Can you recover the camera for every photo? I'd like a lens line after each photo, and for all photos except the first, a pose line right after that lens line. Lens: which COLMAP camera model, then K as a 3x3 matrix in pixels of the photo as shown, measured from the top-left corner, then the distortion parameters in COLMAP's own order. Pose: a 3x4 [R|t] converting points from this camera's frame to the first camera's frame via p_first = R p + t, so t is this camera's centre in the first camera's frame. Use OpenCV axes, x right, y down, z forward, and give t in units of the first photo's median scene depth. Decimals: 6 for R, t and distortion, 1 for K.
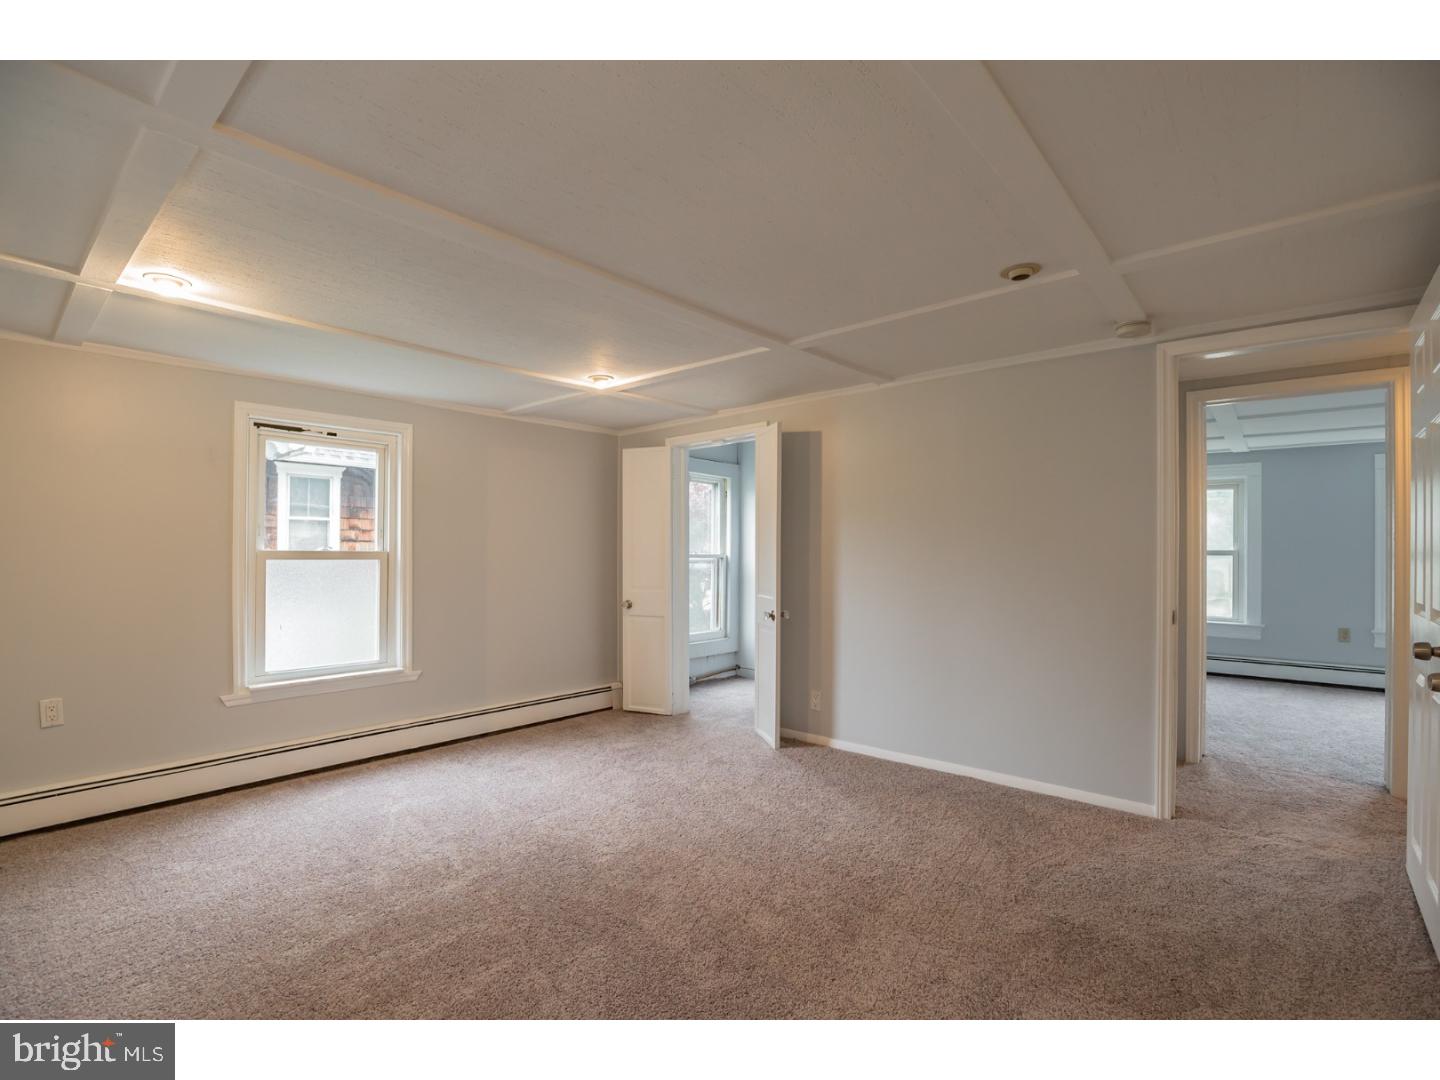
lens RADIAL K [[678.6, 0, 716.2], [0, 678.6, 558.0], [0, 0, 1]] dist [-0.023271, 0.000016]
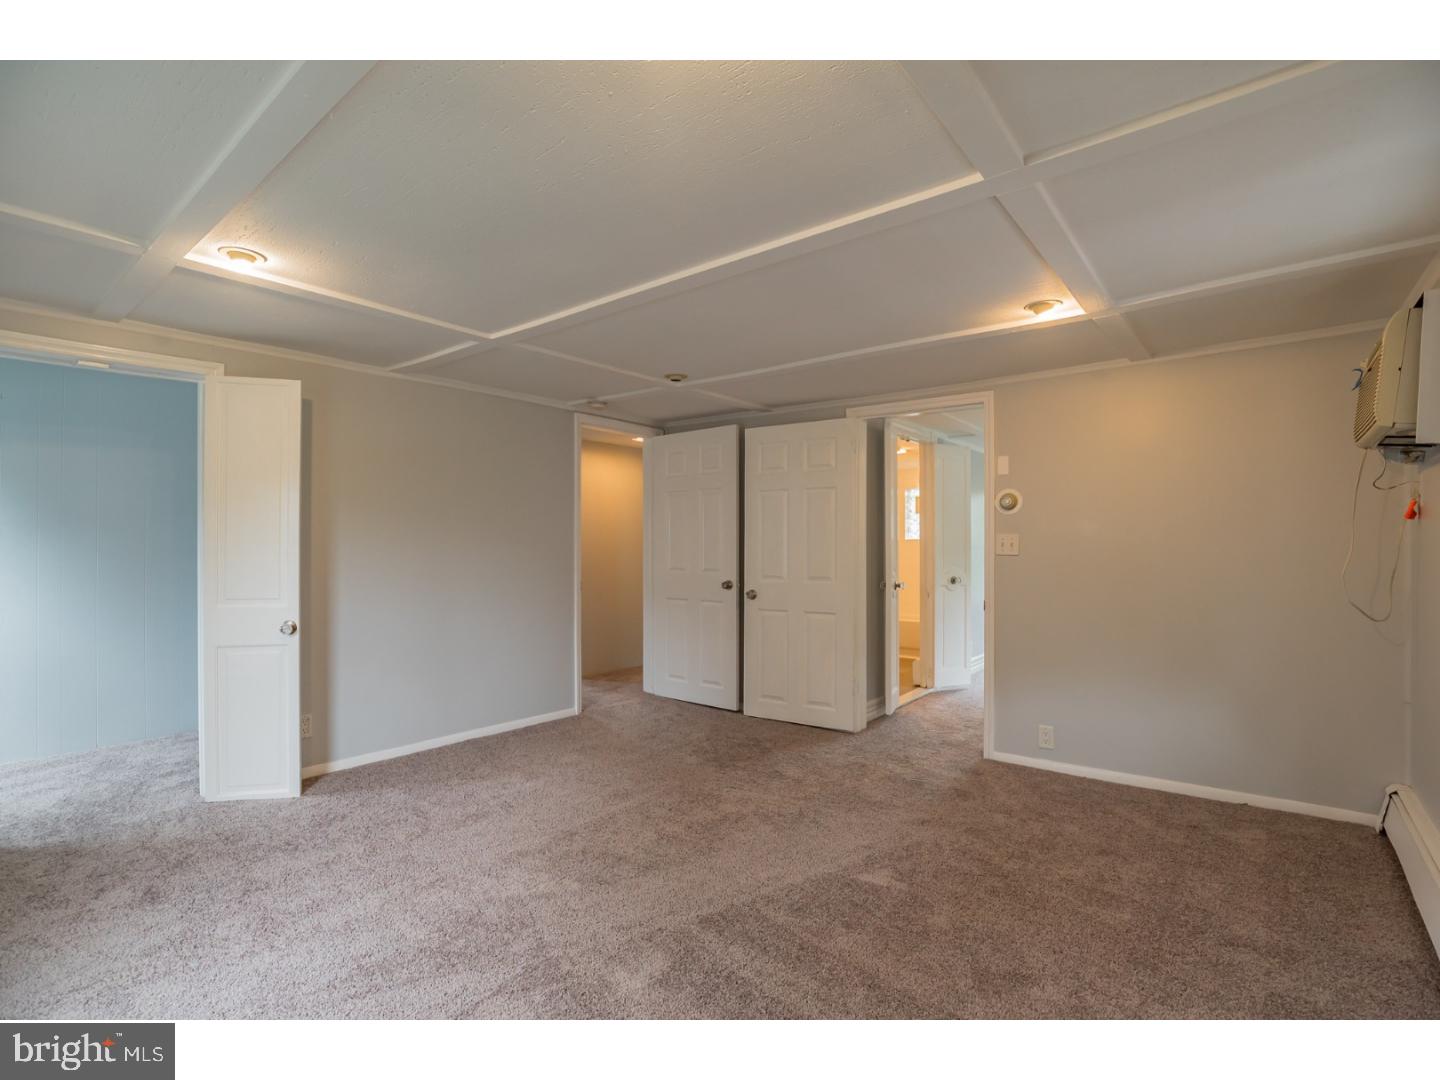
lens RADIAL K [[678.6, 0, 716.2], [0, 678.6, 558.0], [0, 0, 1]] dist [-0.023271, 0.000016]
pose [[-0.017181, -0.022617, 0.999597, -0.775826], [0.012330, 0.999663, 0.022831, -0.006834], [-0.999776, 0.012717, -0.016897, 0.591027]]
